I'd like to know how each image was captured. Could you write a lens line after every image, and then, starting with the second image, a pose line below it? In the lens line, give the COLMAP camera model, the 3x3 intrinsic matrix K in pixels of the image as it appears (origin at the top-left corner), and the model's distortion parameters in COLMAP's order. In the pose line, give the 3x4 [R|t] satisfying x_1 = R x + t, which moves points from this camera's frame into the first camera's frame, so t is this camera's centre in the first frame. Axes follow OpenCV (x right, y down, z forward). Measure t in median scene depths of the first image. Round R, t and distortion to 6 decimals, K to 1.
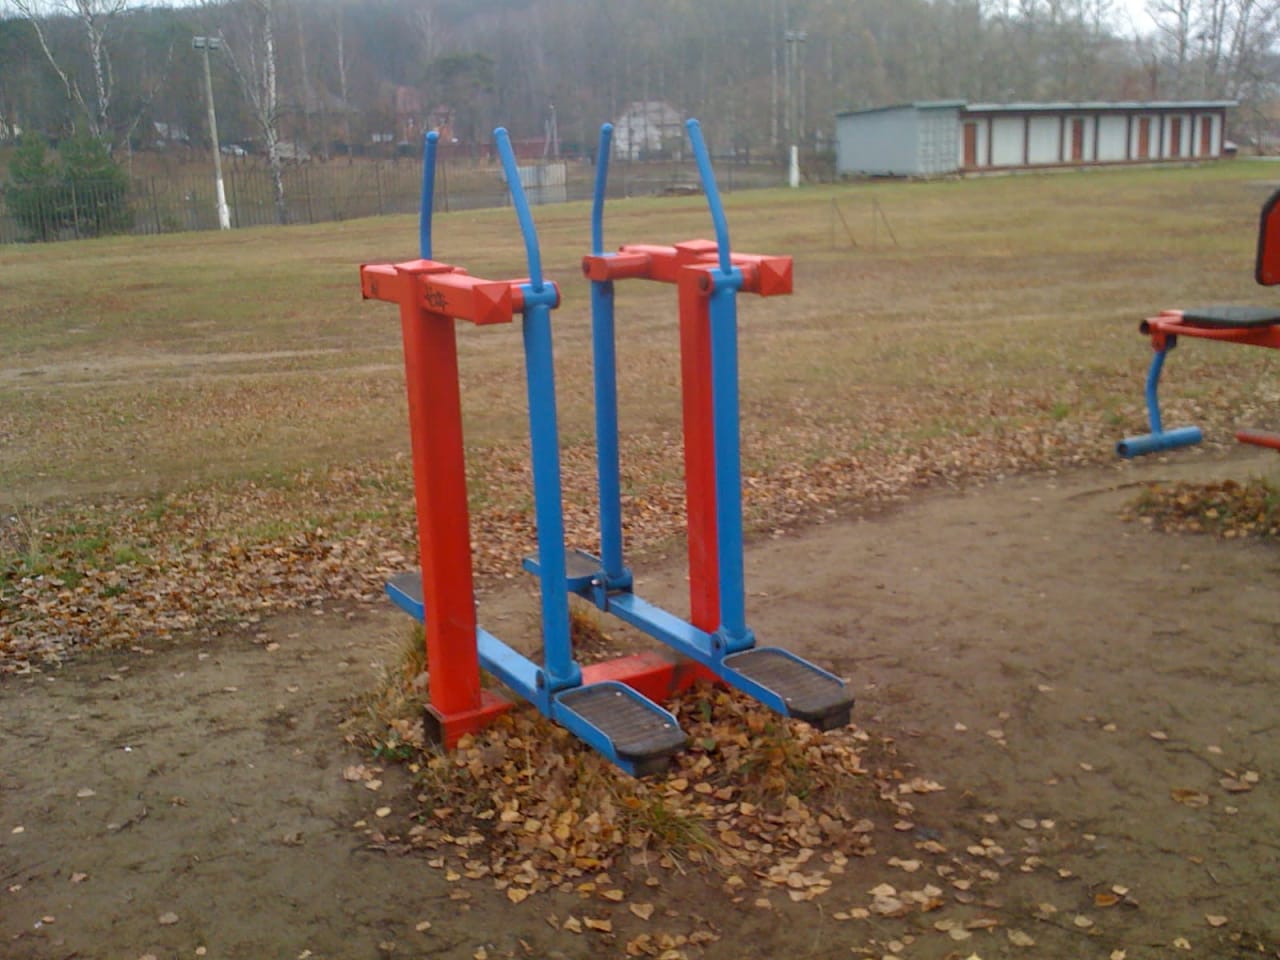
lens RADIAL K [[1450.8, 0, 640.0], [0, 1450.8, 480.0], [0, 0, 1]] dist [0.155709, -0.615144]
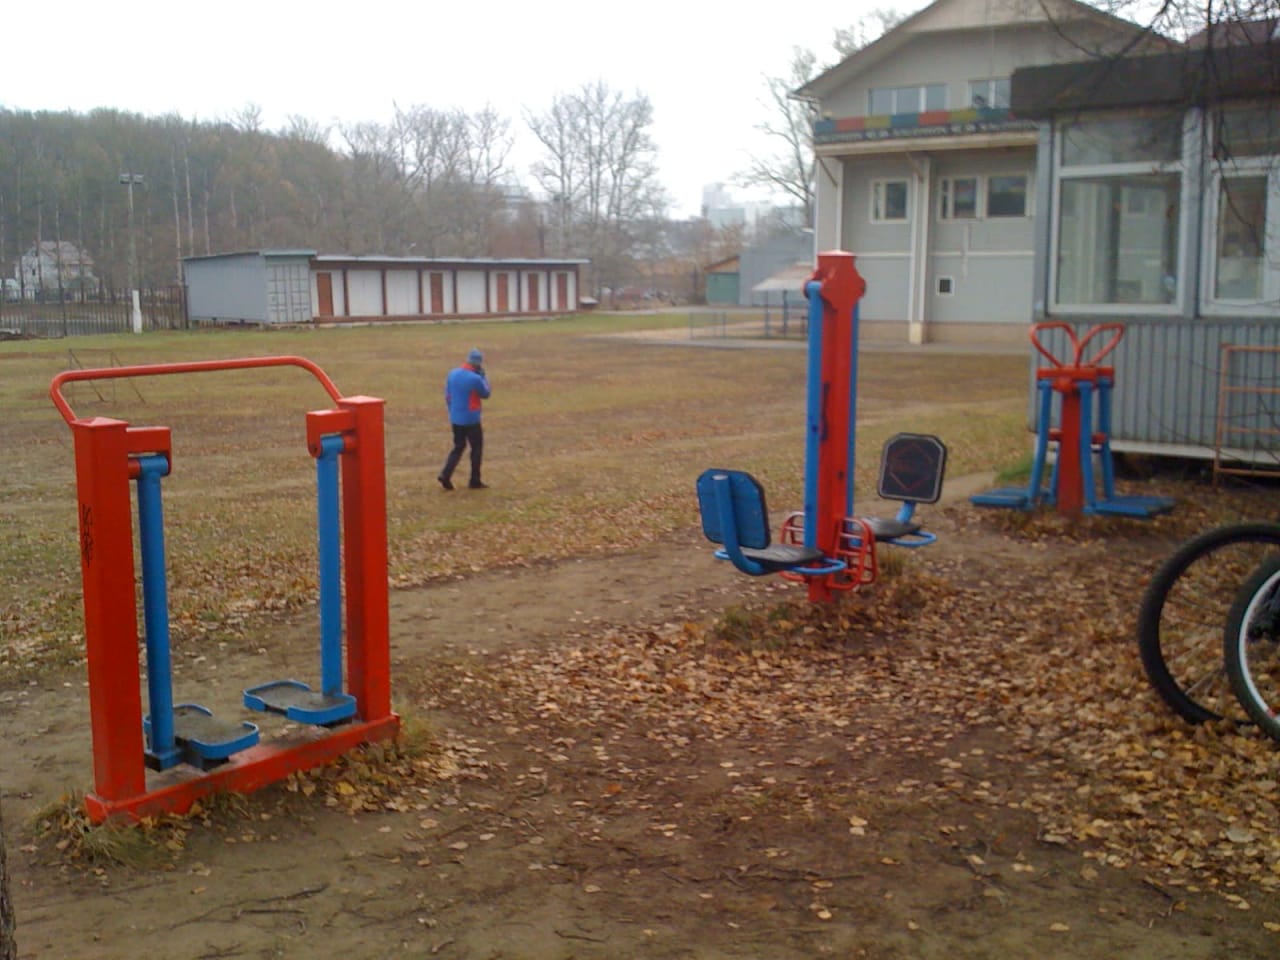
lens RADIAL K [[1427.3, 0, 640.0], [0, 1427.3, 456.3], [0, 0, 1]] dist [0.171391, -0.604050]
pose [[0.932321, -0.017868, 0.361189, 0.068036], [0.058093, 0.993207, -0.100819, -0.010580], [-0.356934, 0.114979, 0.927026, 0.037715]]
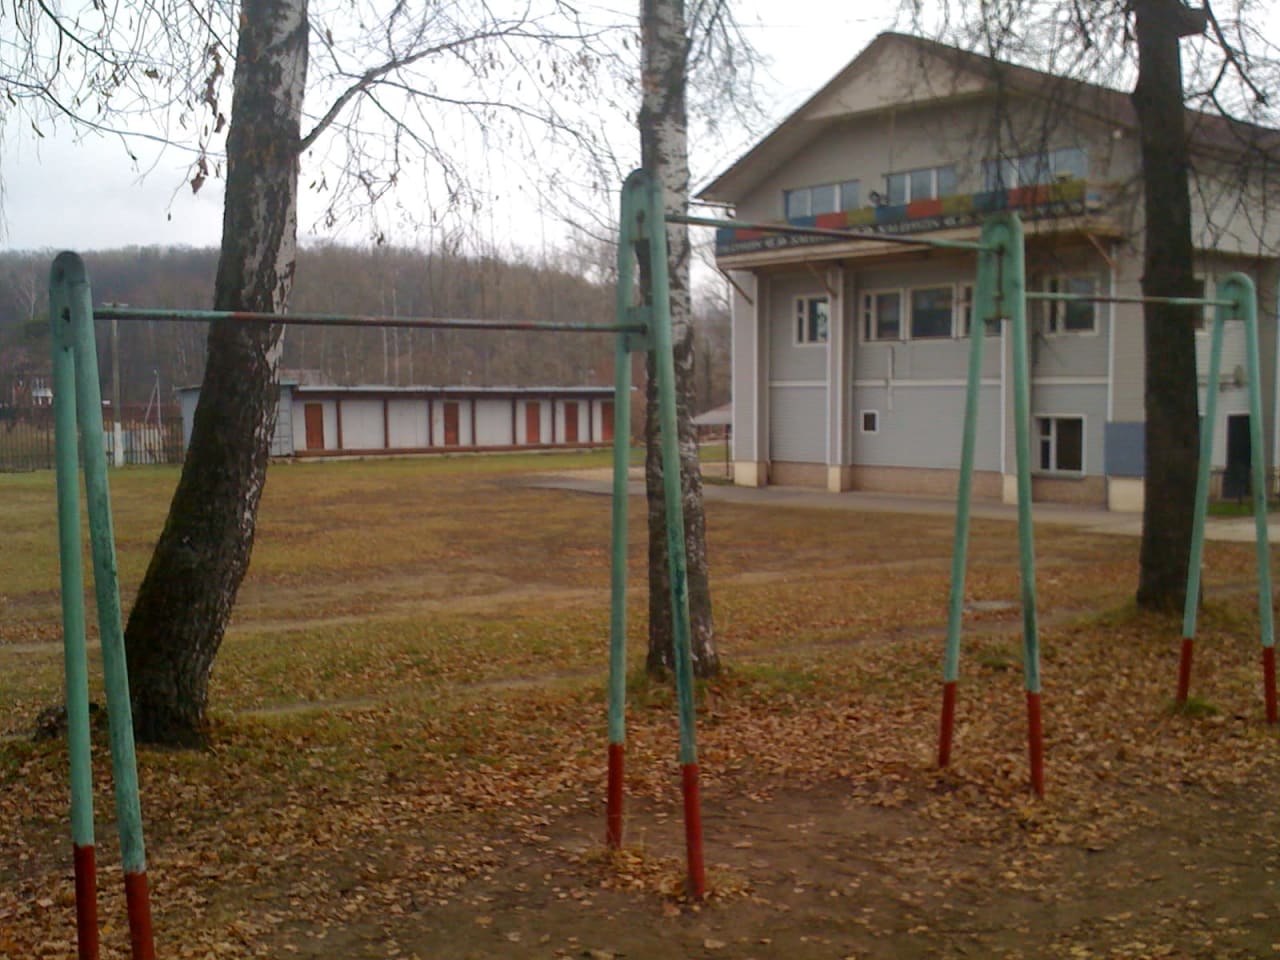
lens RADIAL K [[1450.8, 0, 640.0], [0, 1450.8, 480.0], [0, 0, 1]] dist [0.155709, -0.615144]
pose [[0.988858, 0.017732, 0.147801, 0.279462], [0.008841, 0.984132, -0.177218, -0.029255], [-0.148599, 0.176550, 0.973010, 0.074575]]
